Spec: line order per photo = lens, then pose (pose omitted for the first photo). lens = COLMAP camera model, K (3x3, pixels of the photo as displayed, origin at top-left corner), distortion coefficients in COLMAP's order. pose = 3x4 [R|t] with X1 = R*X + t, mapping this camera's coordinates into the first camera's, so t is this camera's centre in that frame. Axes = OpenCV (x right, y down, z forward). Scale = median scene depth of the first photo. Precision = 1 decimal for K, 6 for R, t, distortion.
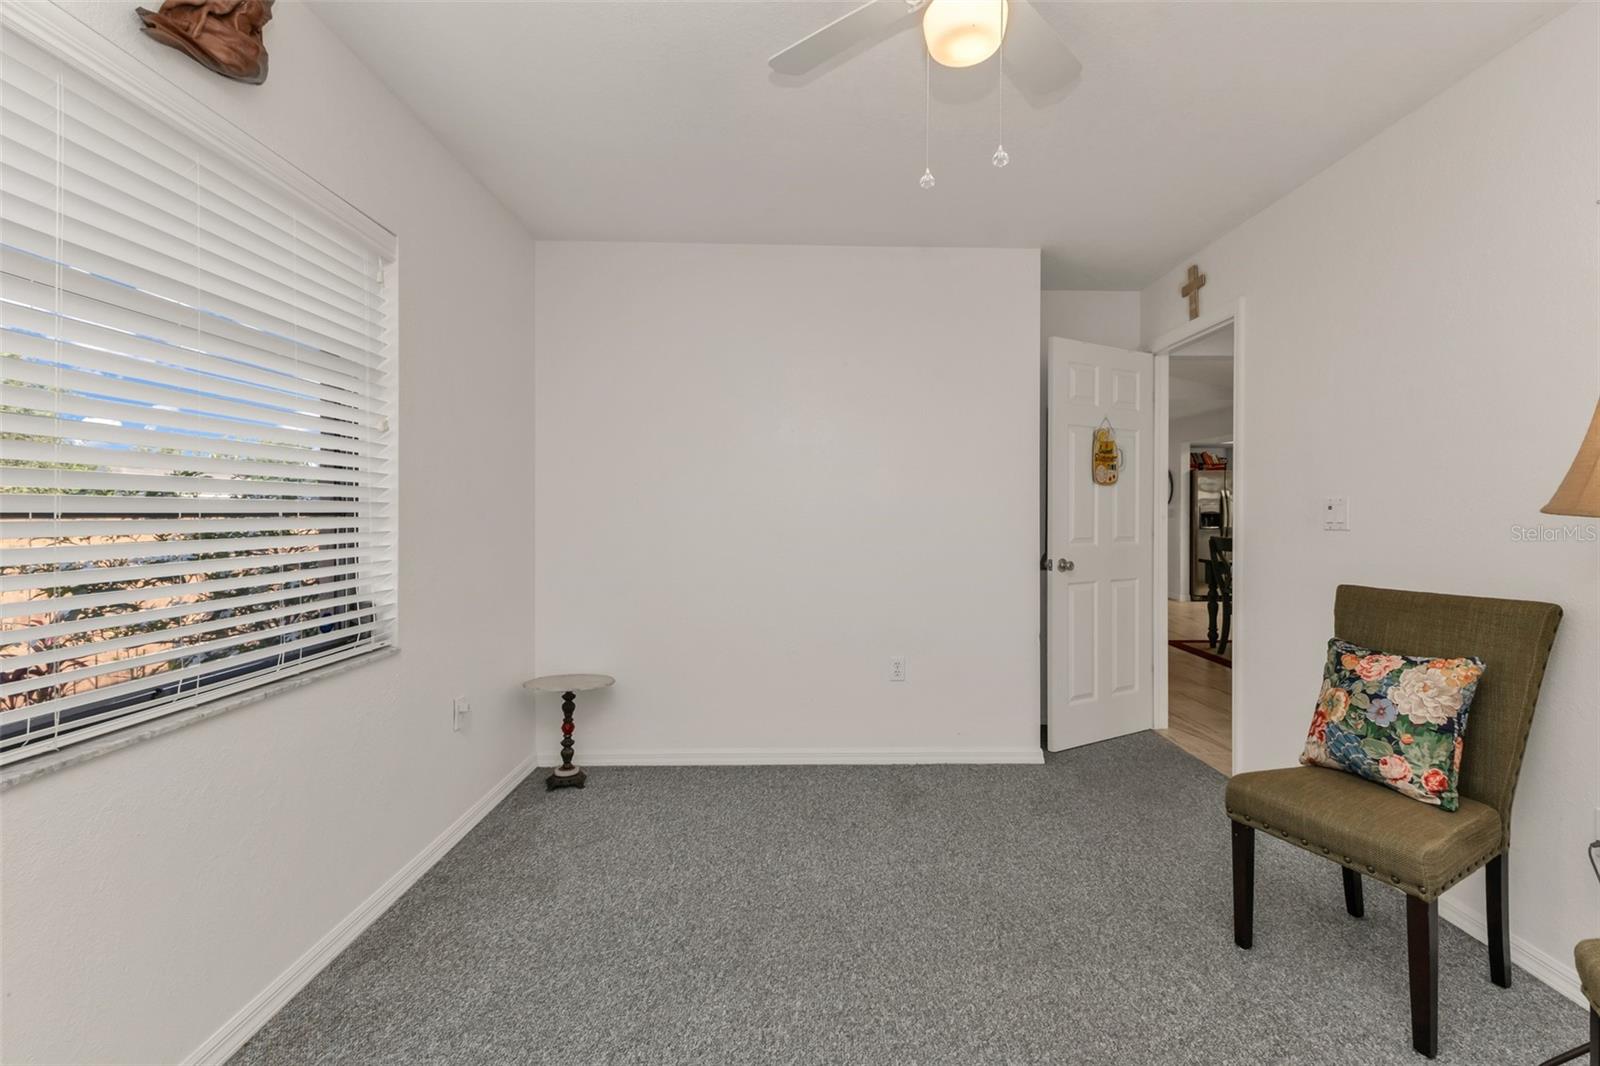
lens RADIAL K [[687.7, 0, 828.4], [0, 687.7, 511.5], [0, 0, 1]] dist [0.008743, -0.002703]
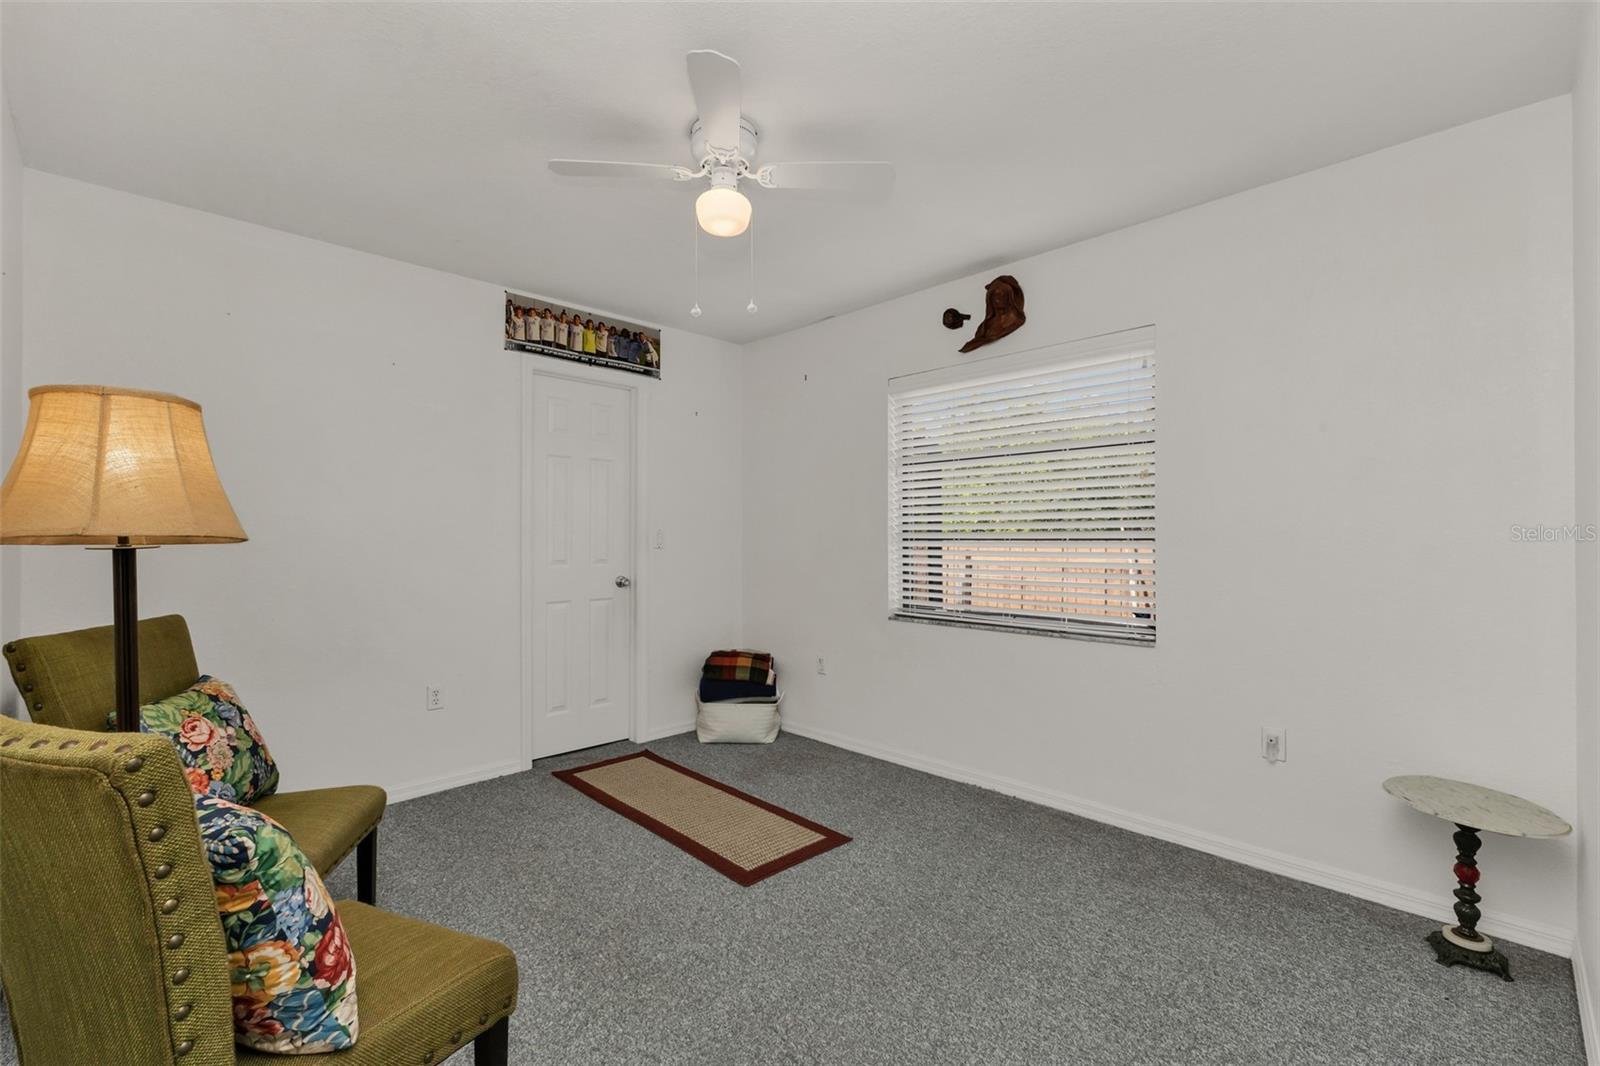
lens RADIAL K [[687.7, 0, 800.4], [0, 687.7, 538.6], [0, 0, 1]] dist [0.008743, -0.002703]
pose [[-0.727687, 0.001284, -0.685908, 0.911279], [0.003700, 0.999991, -0.002053, 0.000786], [0.685899, -0.004032, -0.727685, 1.826262]]
